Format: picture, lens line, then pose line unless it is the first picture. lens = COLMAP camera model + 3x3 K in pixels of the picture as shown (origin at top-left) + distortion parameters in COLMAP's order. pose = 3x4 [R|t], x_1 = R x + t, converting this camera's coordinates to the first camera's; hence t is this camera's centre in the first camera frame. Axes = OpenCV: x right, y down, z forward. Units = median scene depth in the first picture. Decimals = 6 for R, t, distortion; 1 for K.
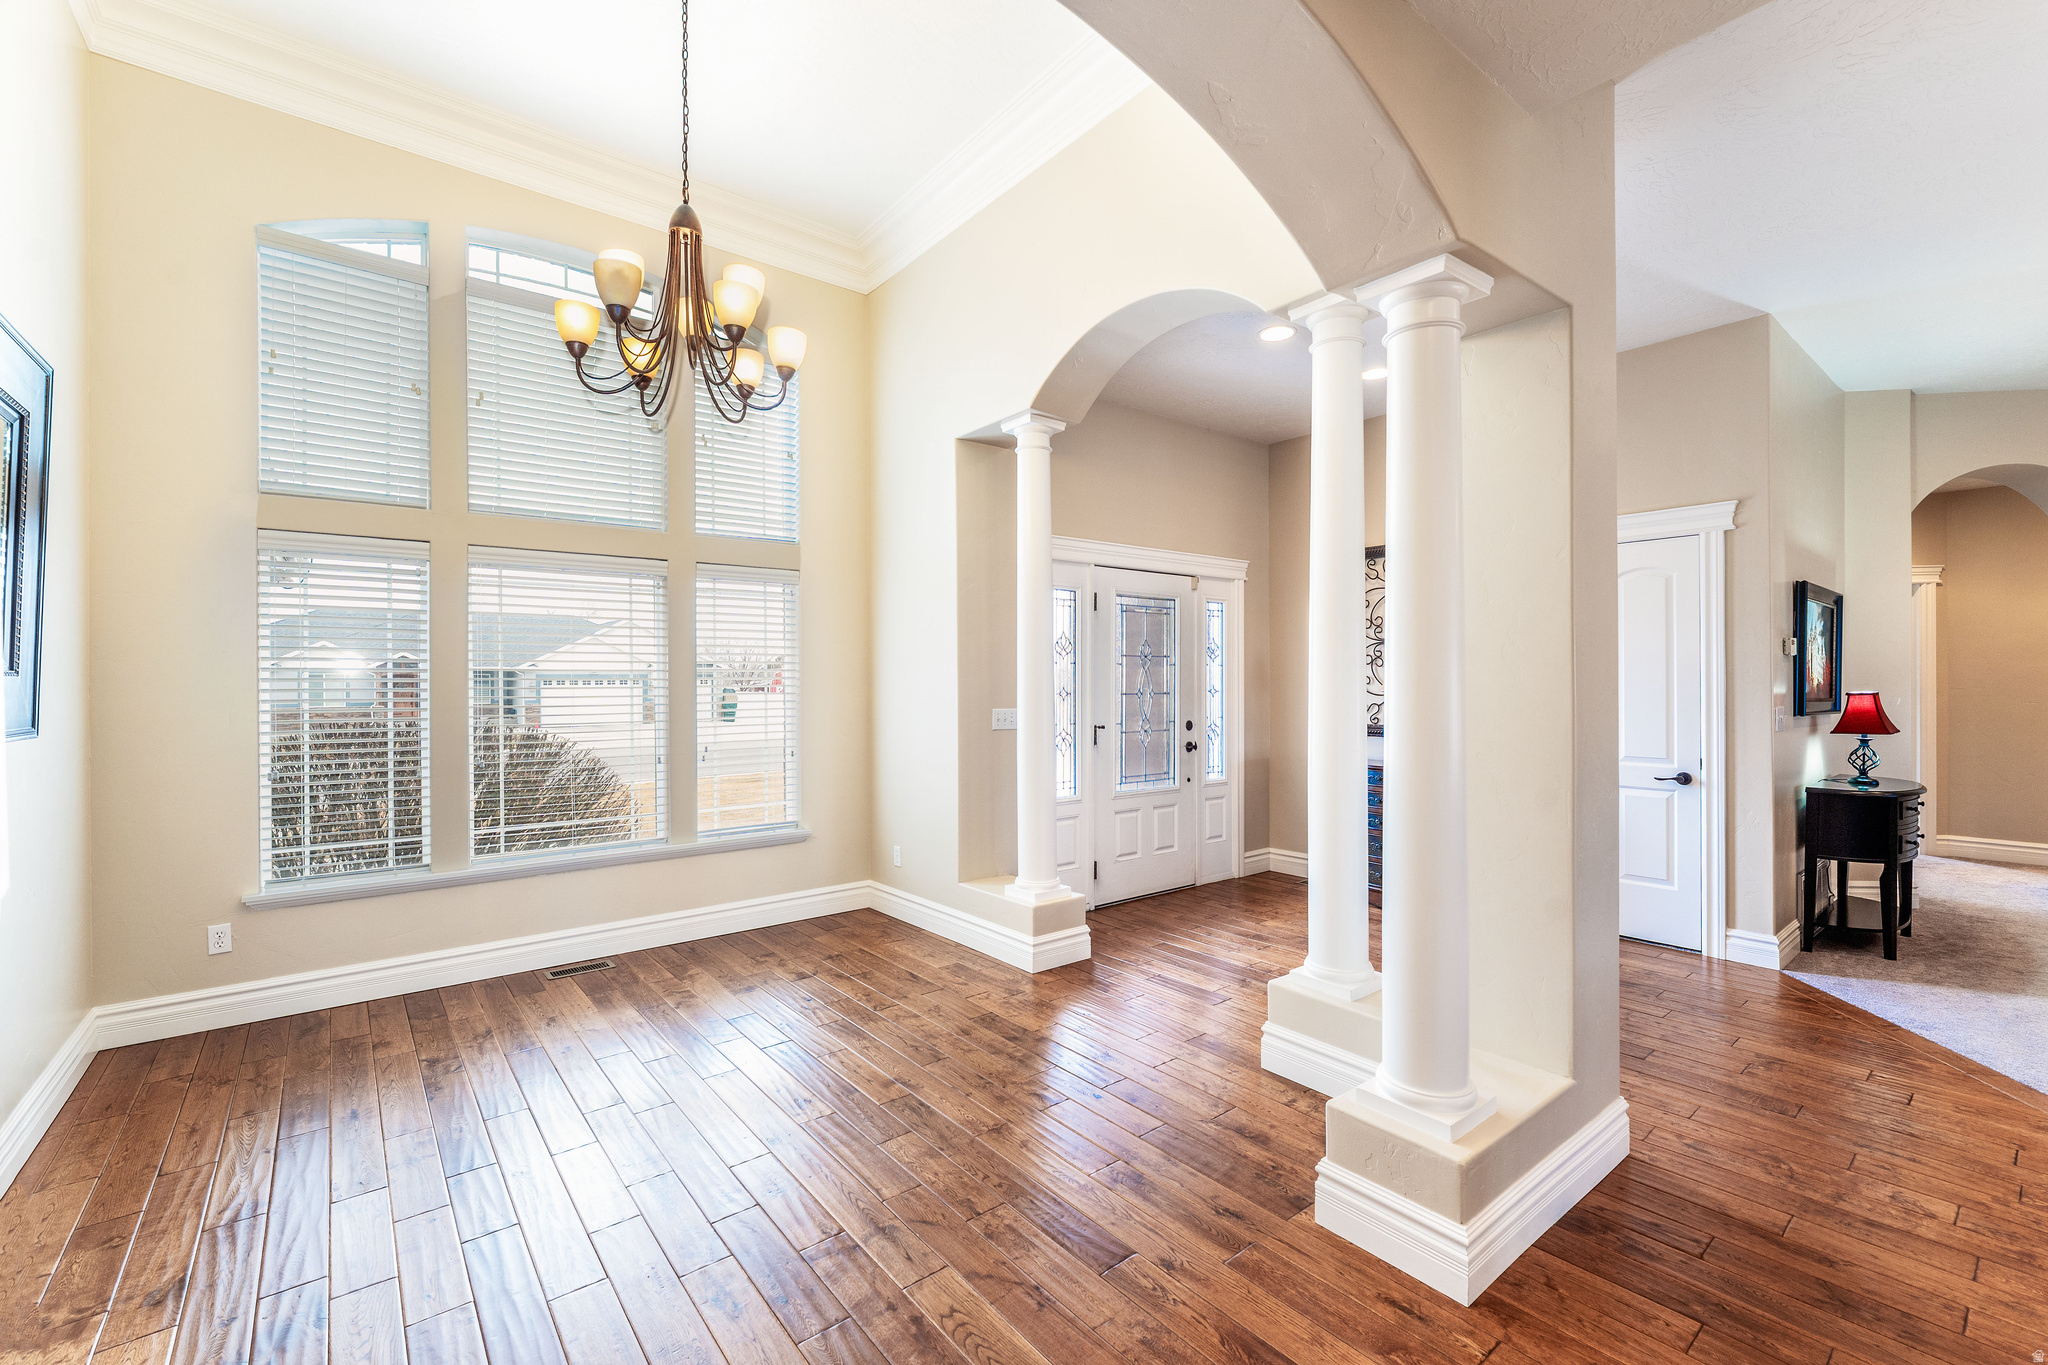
lens RADIAL K [[856.5, 0, 1012.9], [0, 856.5, 678.2], [0, 0, 1]] dist [0.000529, 0.000068]
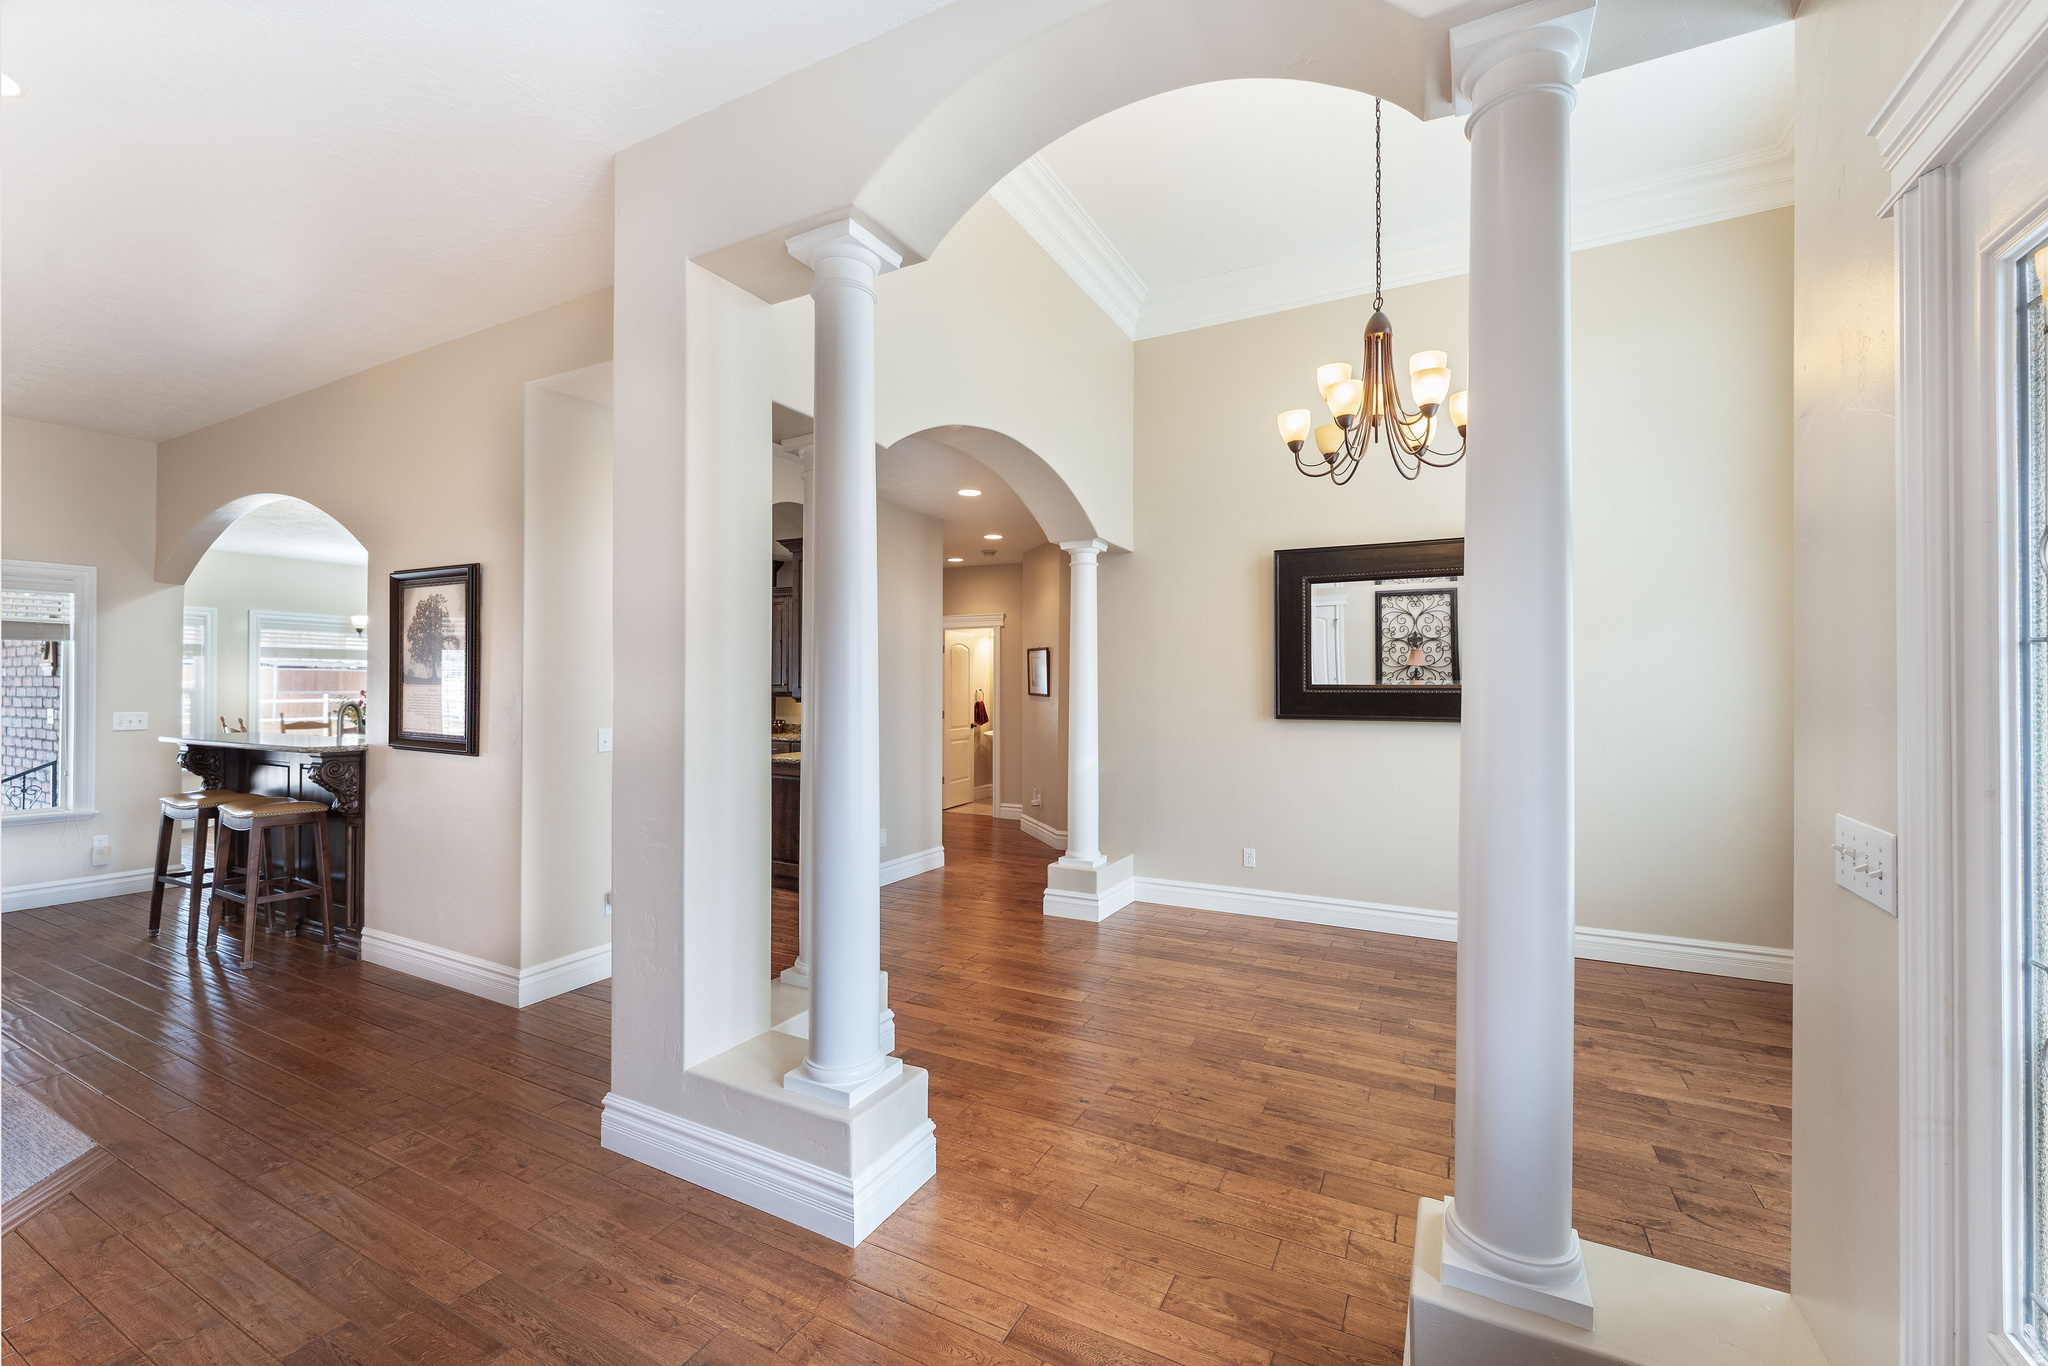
lens RADIAL K [[835.2, 0, 1024.0], [0, 835.2, 683.0], [0, 0, 1]] dist [0.000365, 0.000039]
pose [[-0.911025, -0.004059, -0.412332, 0.378849], [0.001341, 0.999917, -0.012808, -0.005936], [0.412350, -0.012221, -0.910944, 1.232358]]
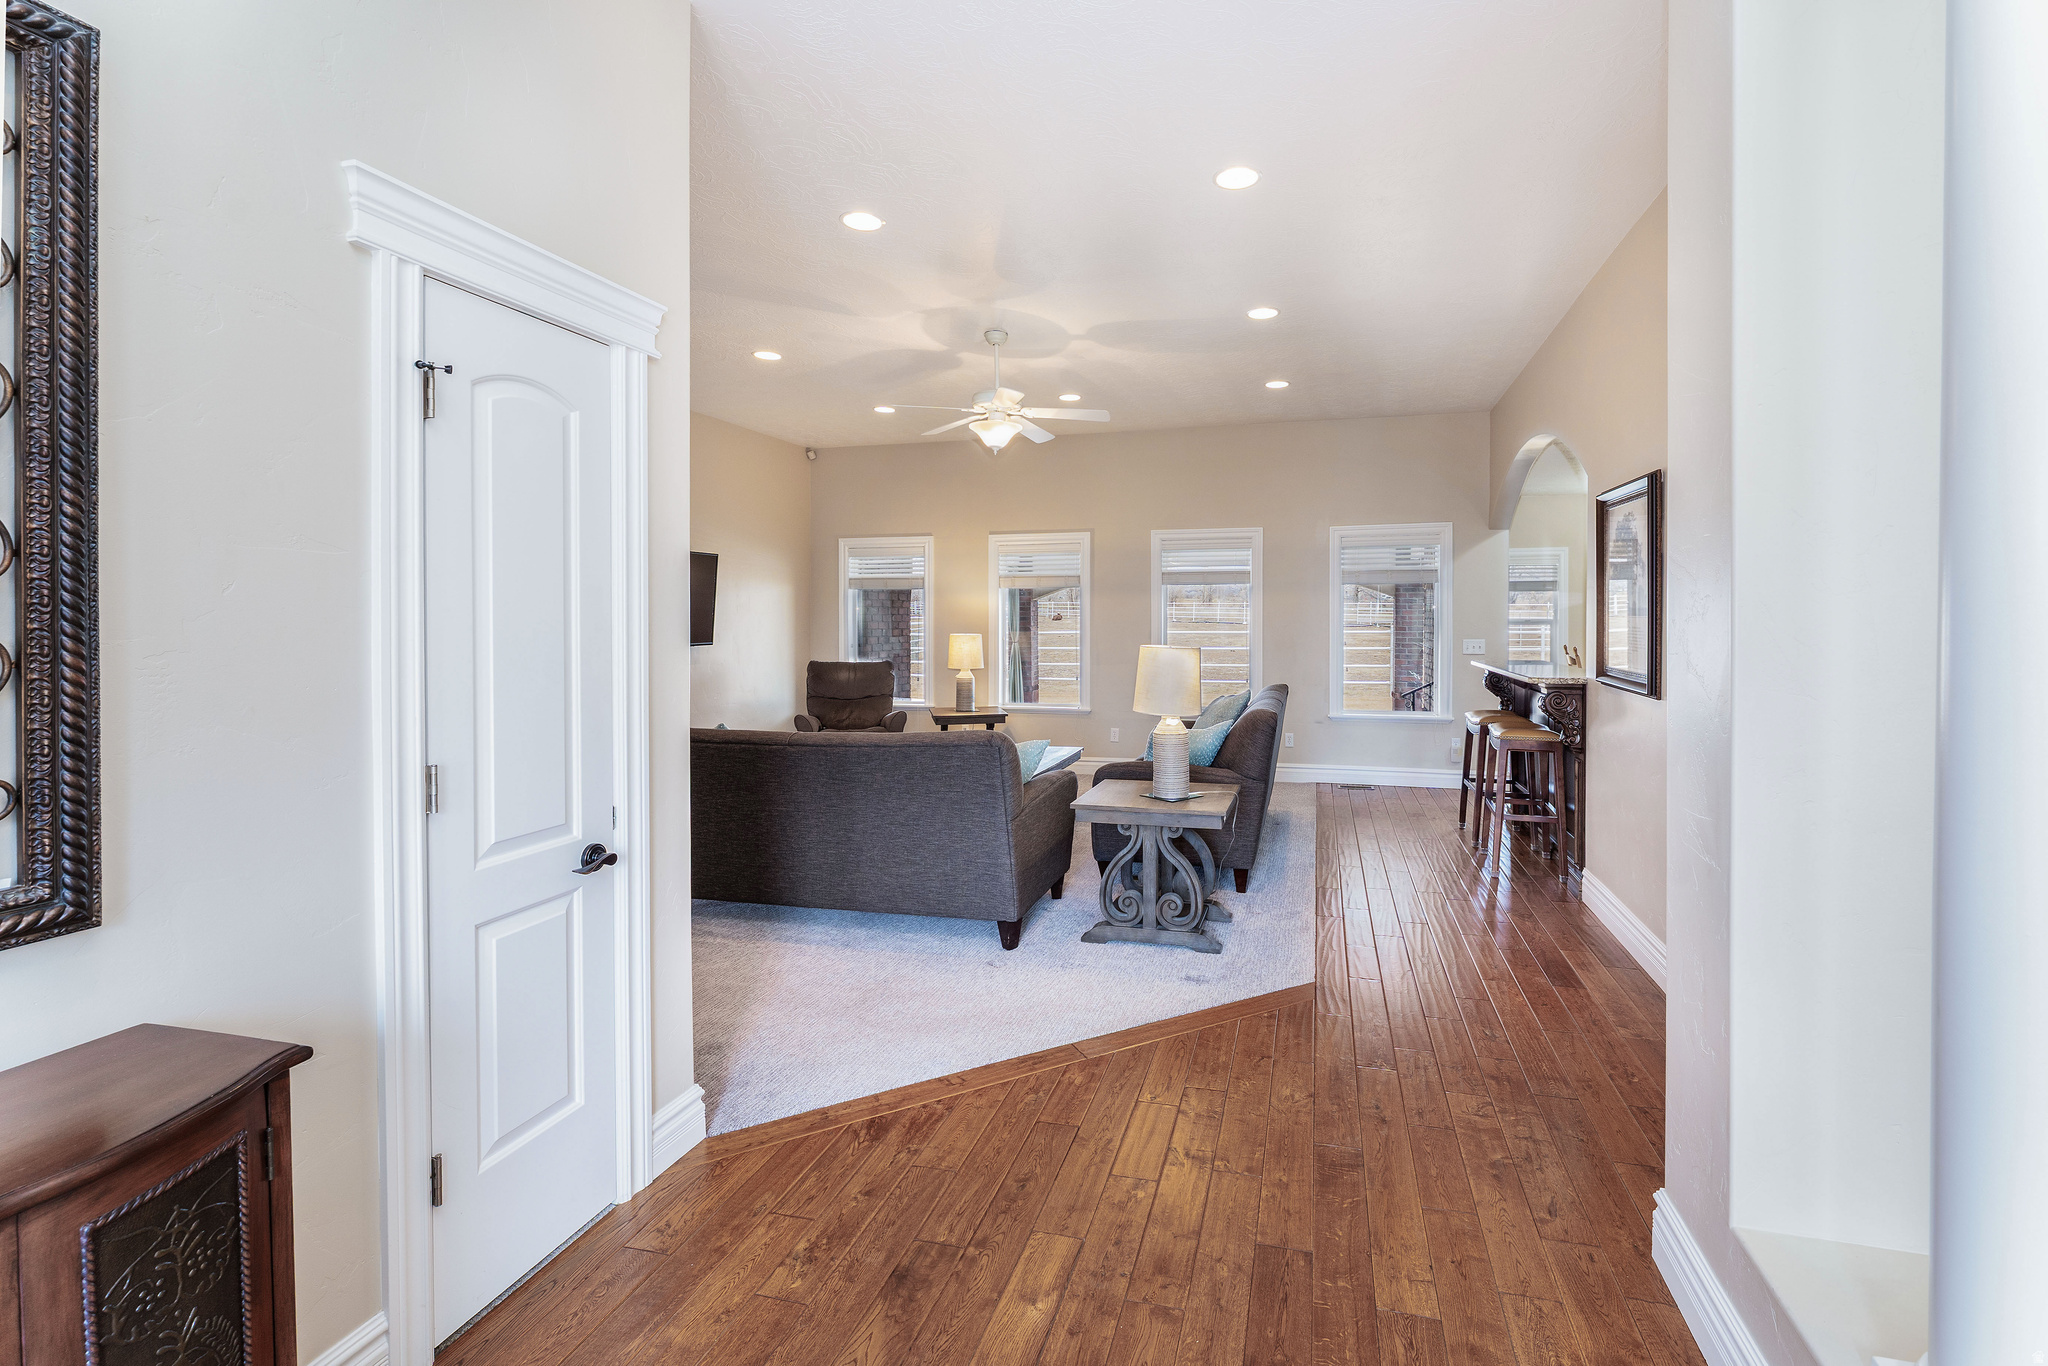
lens RADIAL K [[893.1, 0, 1104.9], [0, 893.1, 636.7], [0, 0, 1]] dist [0.000580, 0.000313]
pose [[-0.620369, -0.010237, 0.784243, 0.227557], [0.001798, 0.999894, 0.014474, -0.009335], [-0.784308, 0.010389, -0.620285, 1.067523]]
